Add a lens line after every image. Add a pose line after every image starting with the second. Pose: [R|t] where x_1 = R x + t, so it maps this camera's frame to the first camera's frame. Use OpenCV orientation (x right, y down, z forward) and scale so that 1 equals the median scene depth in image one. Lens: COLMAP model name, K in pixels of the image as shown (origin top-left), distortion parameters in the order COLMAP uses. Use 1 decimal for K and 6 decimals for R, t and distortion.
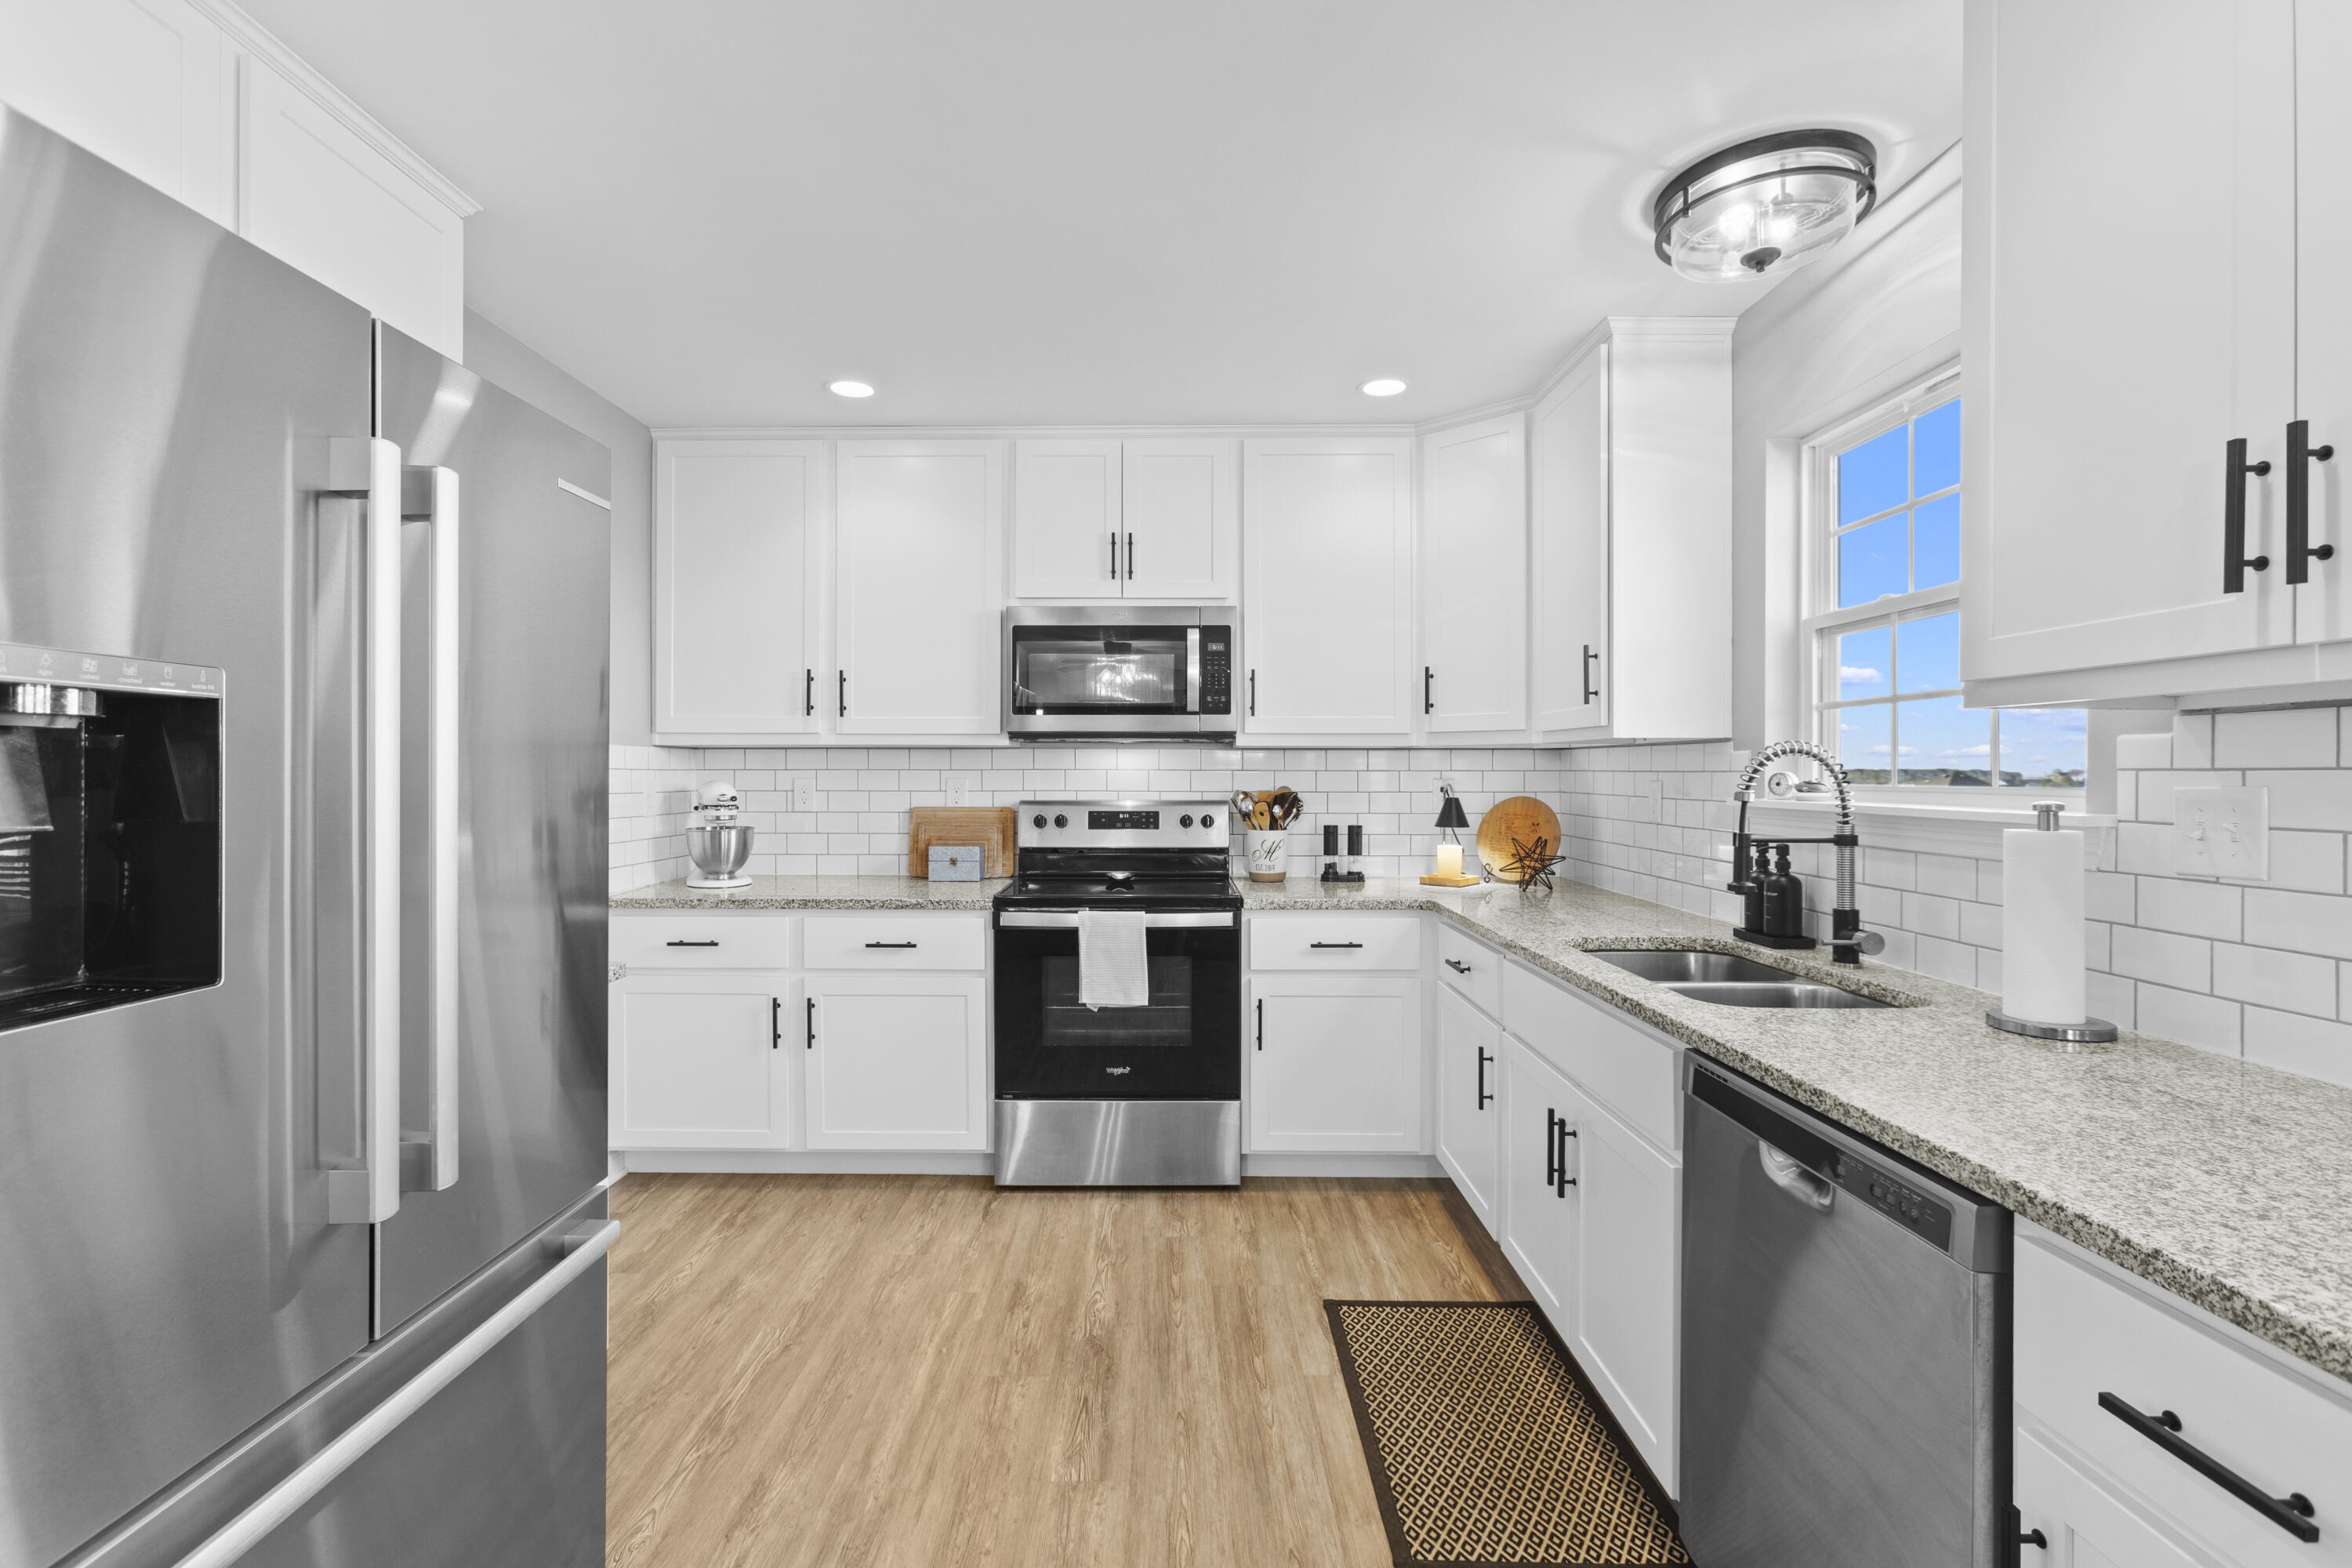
lens RADIAL K [[1038.7, 0, 1174.7], [0, 1038.7, 772.8], [0, 0, 1]] dist [-0.010845, 0.004758]
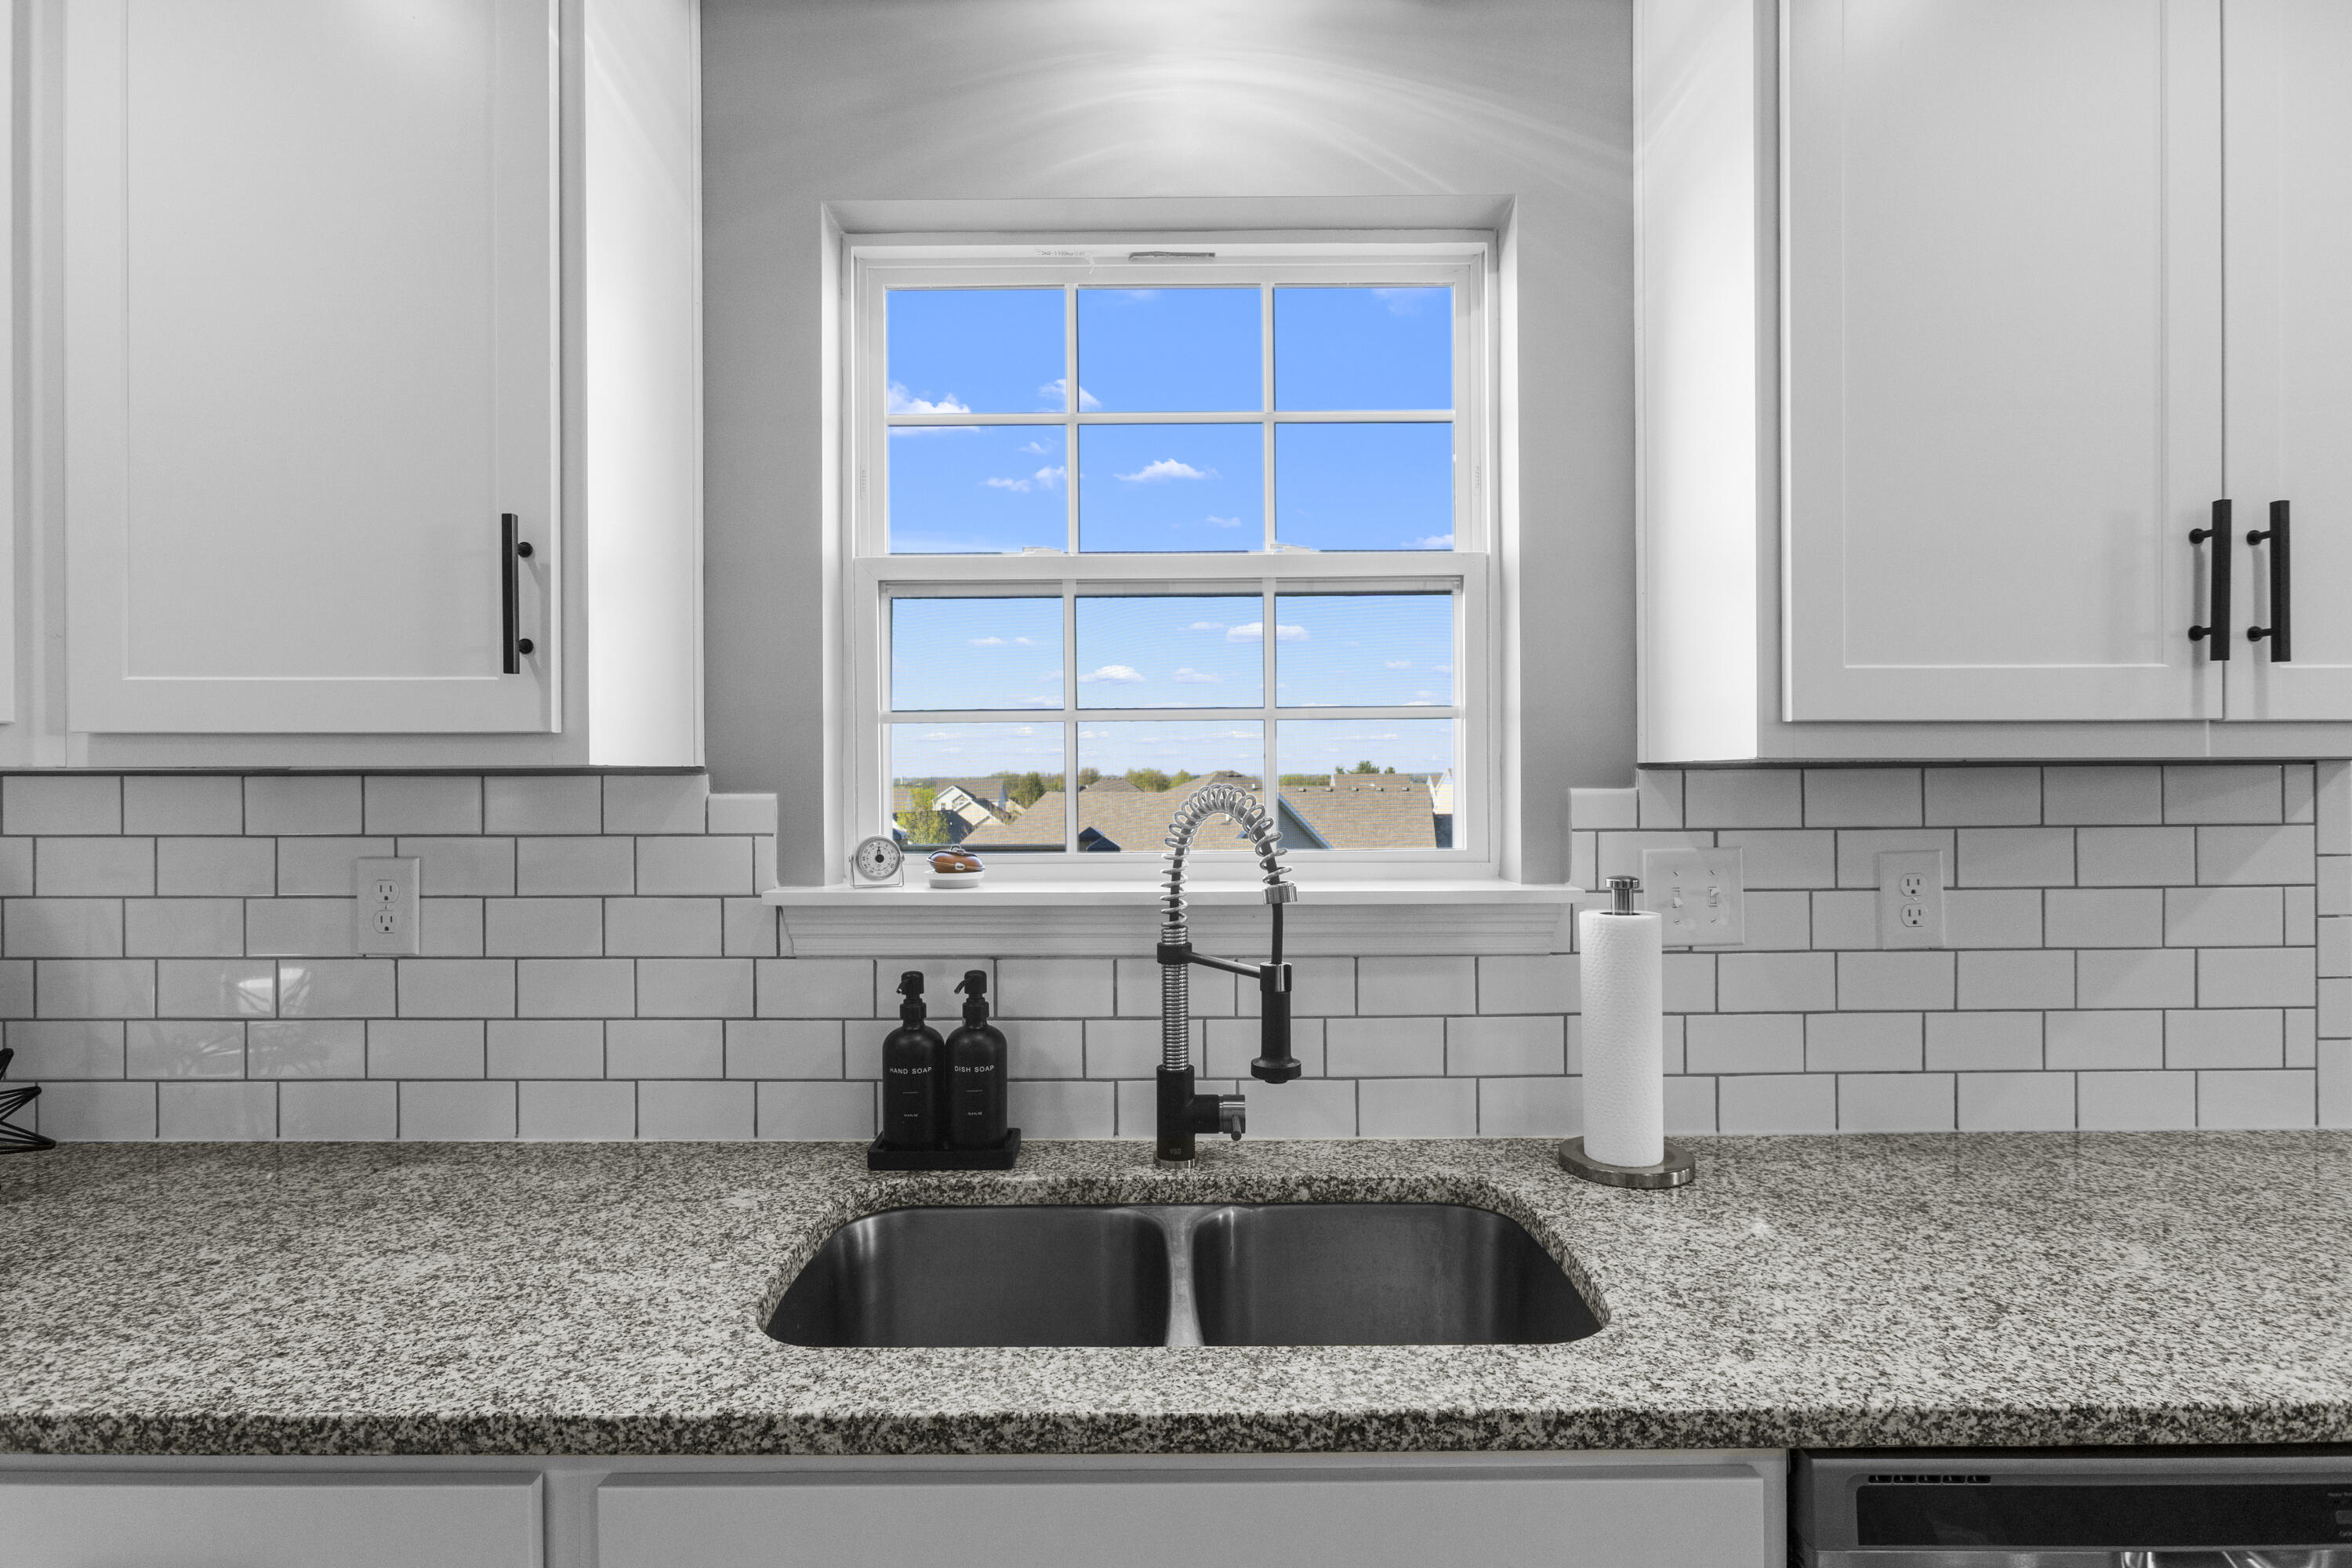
lens RADIAL K [[1166.2, 0, 1180.5], [0, 1166.2, 789.1], [0, 0, 1]] dist [-0.014959, 0.006191]
pose [[-0.004985, -0.011396, 0.999923, -0.034113], [0.006351, 0.999915, 0.011428, -0.056936], [-0.999967, 0.006408, -0.004913, 1.531751]]
